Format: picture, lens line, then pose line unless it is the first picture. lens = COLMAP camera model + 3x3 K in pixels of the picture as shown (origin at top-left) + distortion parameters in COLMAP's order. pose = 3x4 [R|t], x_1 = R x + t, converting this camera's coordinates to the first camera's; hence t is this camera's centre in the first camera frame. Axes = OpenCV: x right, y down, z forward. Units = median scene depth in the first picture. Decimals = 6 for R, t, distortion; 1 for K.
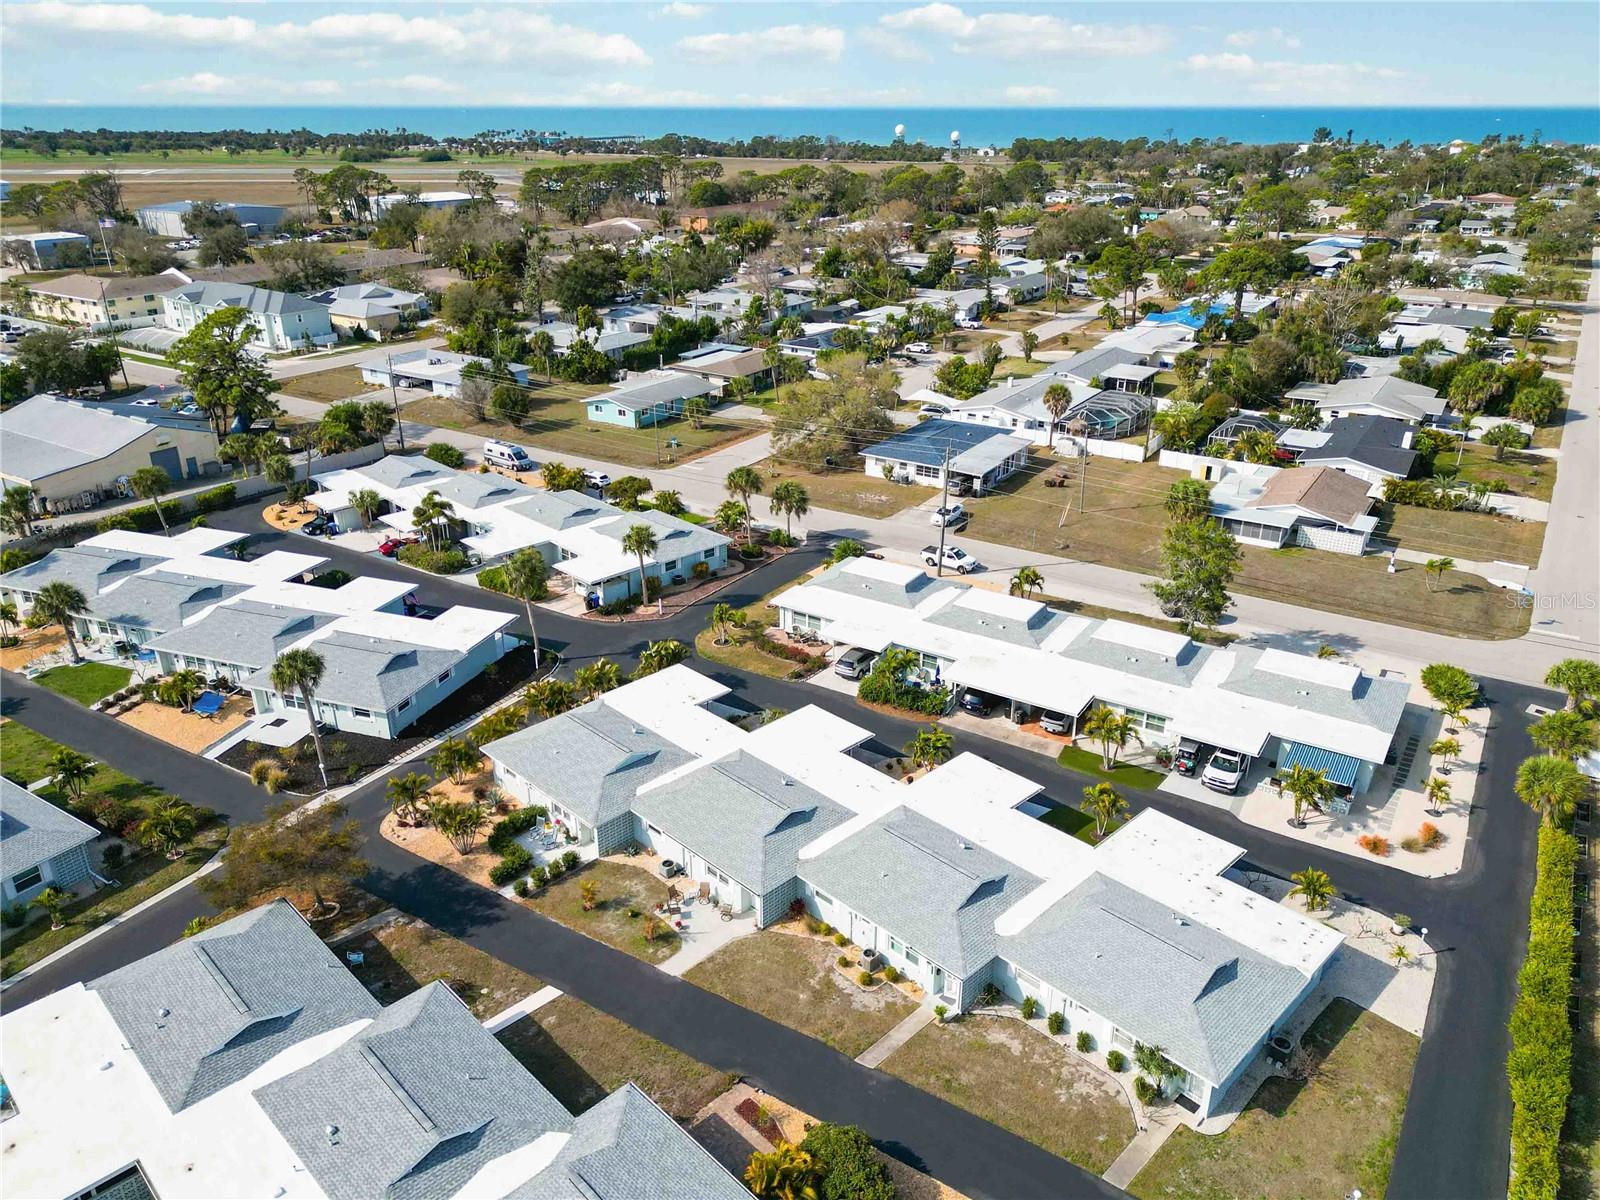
lens RADIAL K [[1142.6, 0, 800.0], [0, 1142.6, 600.0], [0, 0, 1]] dist [0.091100, -0.090064]
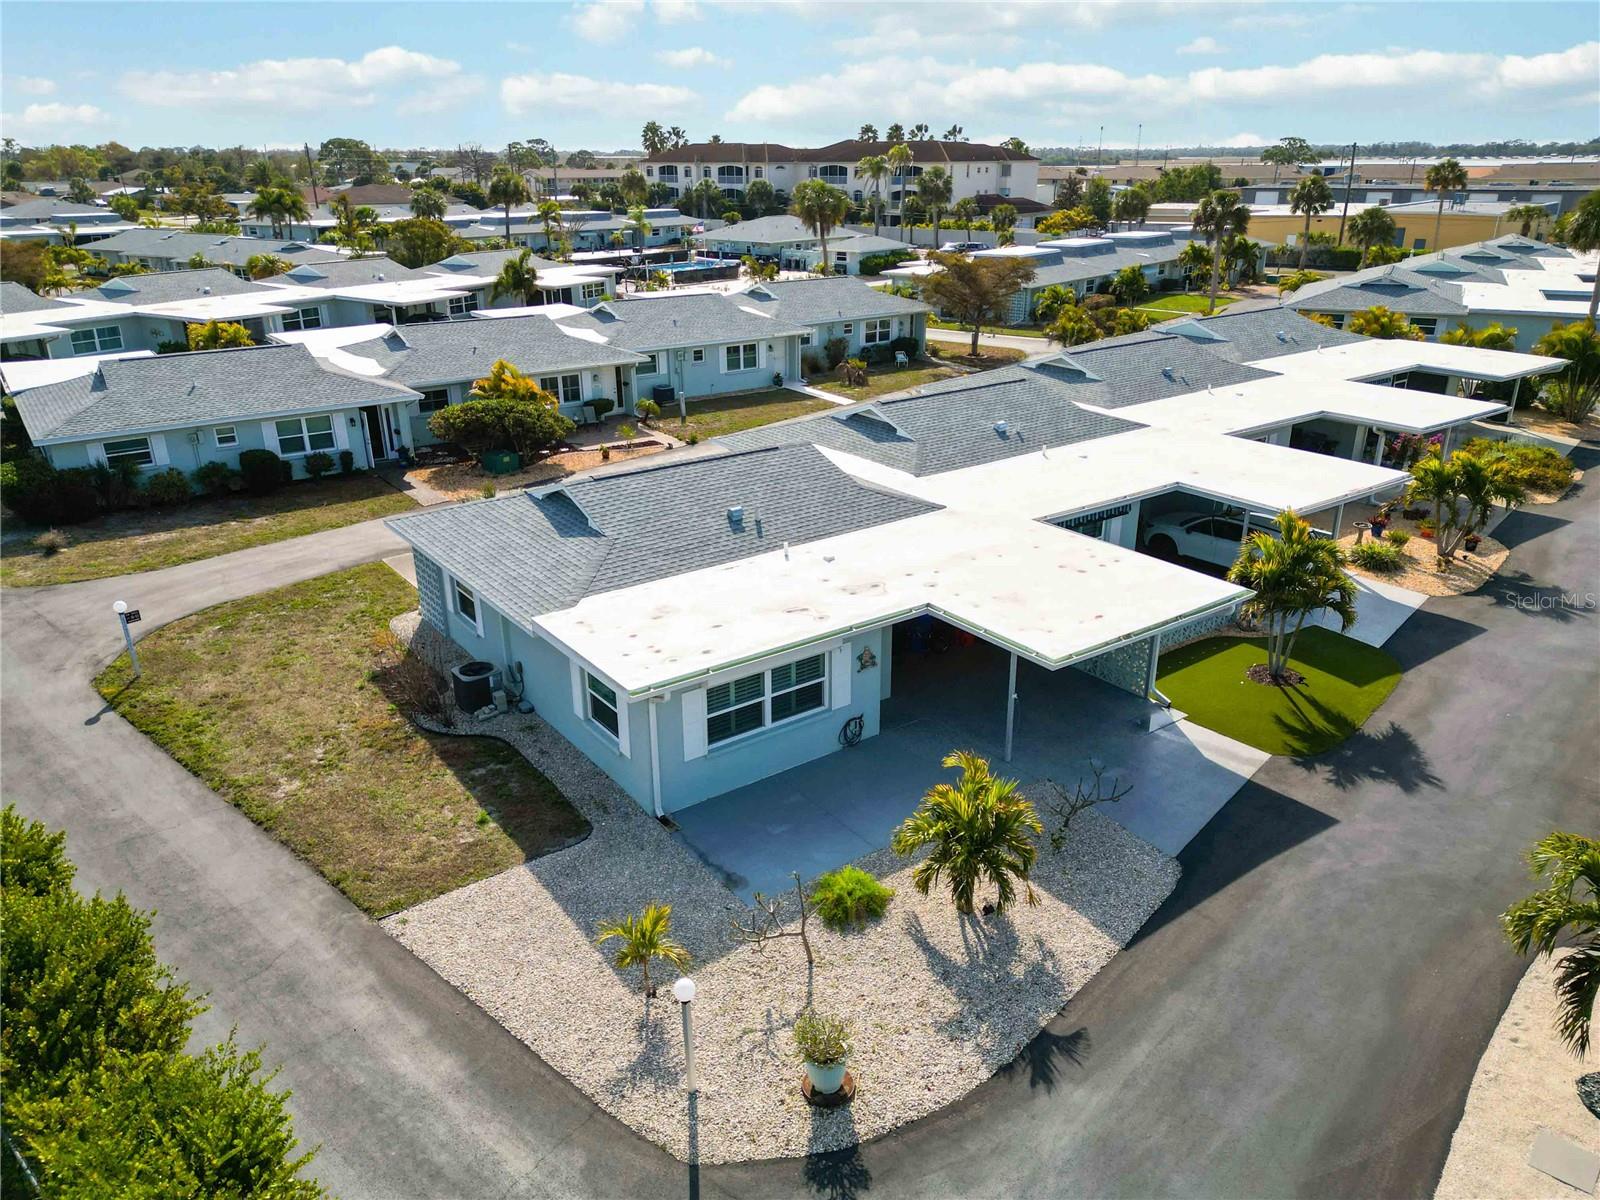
lens RADIAL K [[1121.7, 0, 800.0], [0, 1121.7, 600.0], [0, 0, 1]] dist [0.073124, -0.067620]
pose [[-0.149844, 0.361639, -0.920198, 0.421535], [-0.386344, 0.835293, 0.391183, 0.066927], [0.910102, 0.414129, 0.014553, 0.576989]]
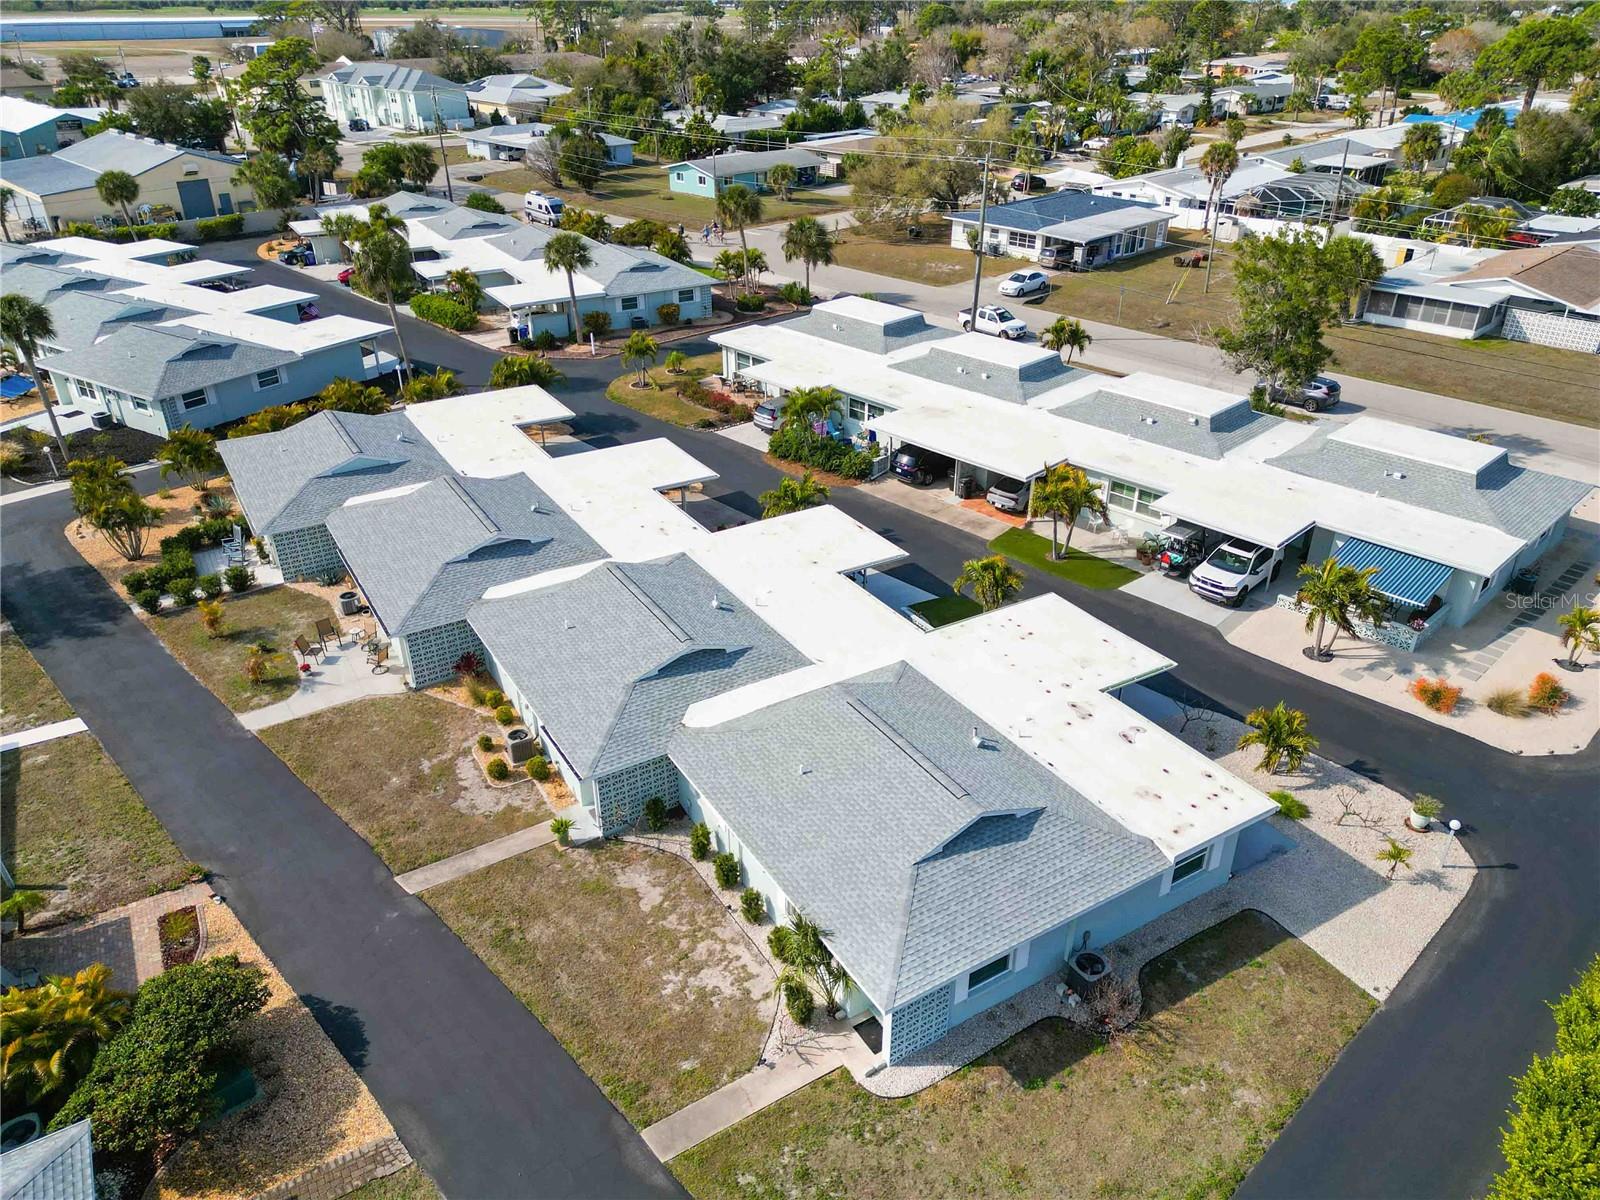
lens RADIAL K [[1121.7, 0, 800.0], [0, 1121.7, 600.0], [0, 0, 1]] dist [0.073124, -0.067620]
pose [[0.972746, 0.106871, -0.205775, 0.195052], [-0.087202, 0.990912, 0.102416, 0.087532], [0.214851, -0.081681, 0.973225, 0.242688]]
